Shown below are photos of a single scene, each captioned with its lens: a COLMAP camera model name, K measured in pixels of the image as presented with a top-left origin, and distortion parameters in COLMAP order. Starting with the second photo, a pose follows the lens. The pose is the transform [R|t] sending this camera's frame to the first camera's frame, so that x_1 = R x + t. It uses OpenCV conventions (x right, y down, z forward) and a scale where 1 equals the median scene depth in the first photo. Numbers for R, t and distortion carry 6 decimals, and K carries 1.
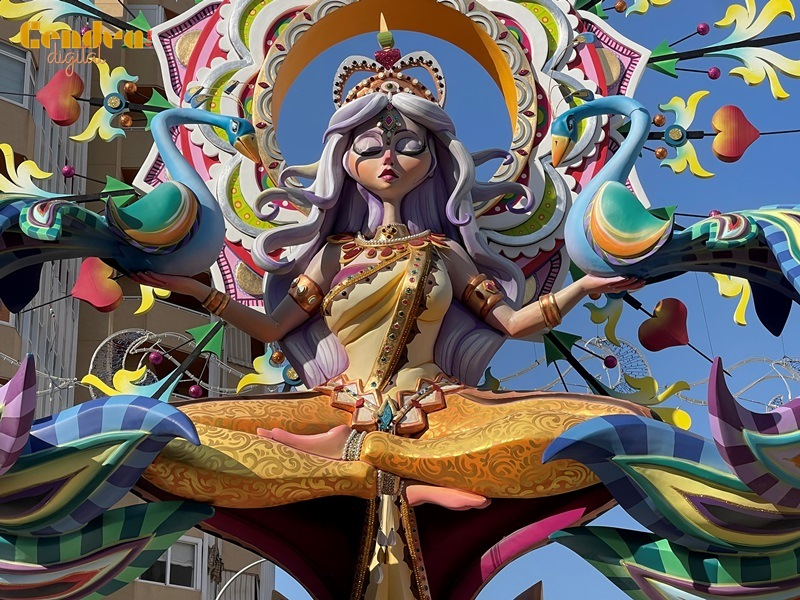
lens RADIAL K [[1770.2, 0, 396.7], [0, 1770.2, 301.2], [0, 0, 1]] dist [0.147400, 0.000000]
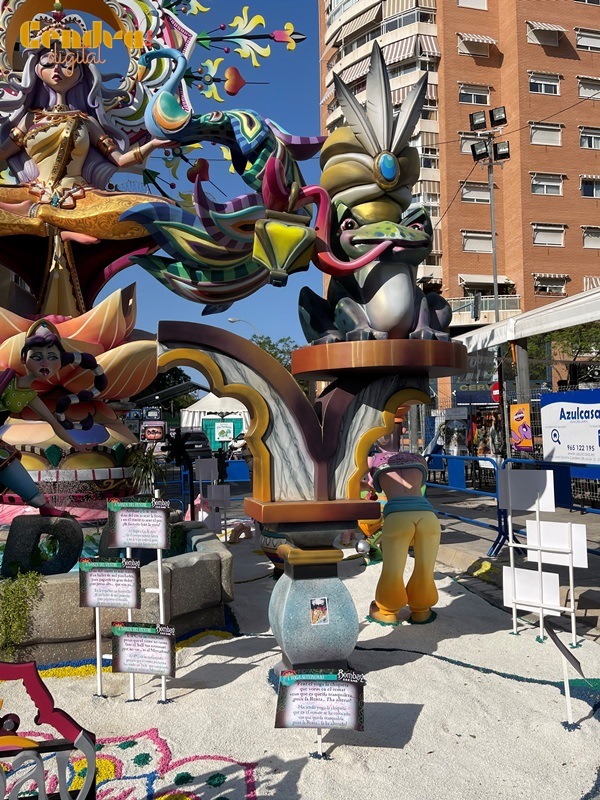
lens RADIAL K [[681.2, 0, 295.5], [0, 681.2, 403.5], [0, 0, 1]] dist [0.044645, -0.023007]
pose [[0.978192, 0.004649, 0.207653, 0.104775], [-0.065701, 0.955341, 0.288110, 0.041796], [-0.197040, -0.295470, 0.934812, 0.093786]]
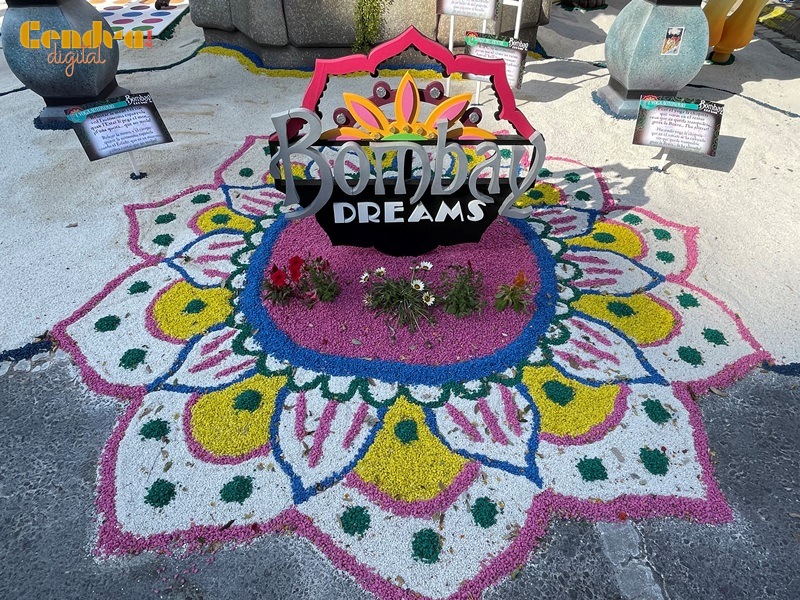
lens RADIAL K [[523.5, 0, 397.2], [0, 523.5, 300.8], [0, 0, 1]] dist [-0.009203, 0.003514]
pose [[0.998686, 0.012674, 0.049665, 0.012472], [-0.049579, 0.484690, 0.873279, 0.089662], [-0.013004, -0.874594, 0.484682, 0.152276]]
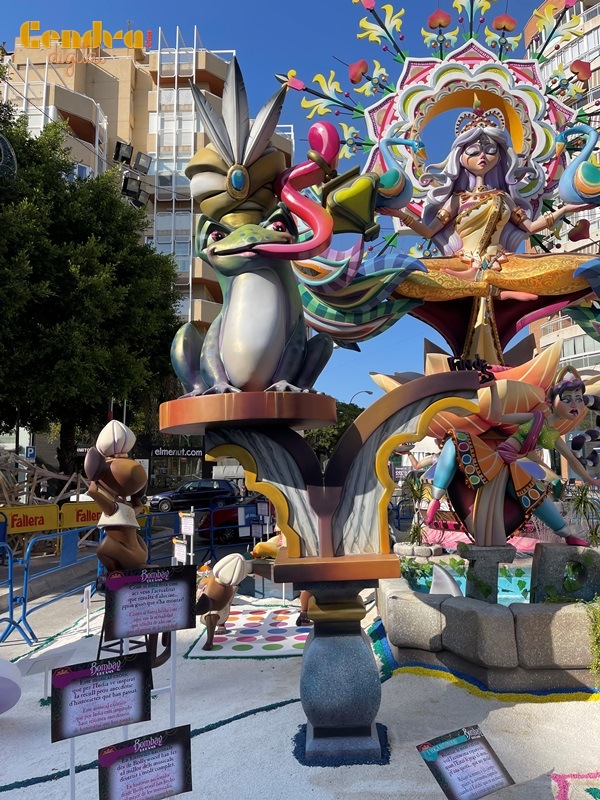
lens RADIAL K [[604.2, 0, 302.4], [0, 604.2, 400.7], [0, 0, 1]] dist [0.081084, -0.101855]
pose [[0.997994, 0.001232, -0.063304, -0.200941], [0.012910, 0.974848, 0.222498, 0.055713], [0.061986, -0.222868, 0.972876, 0.115776]]
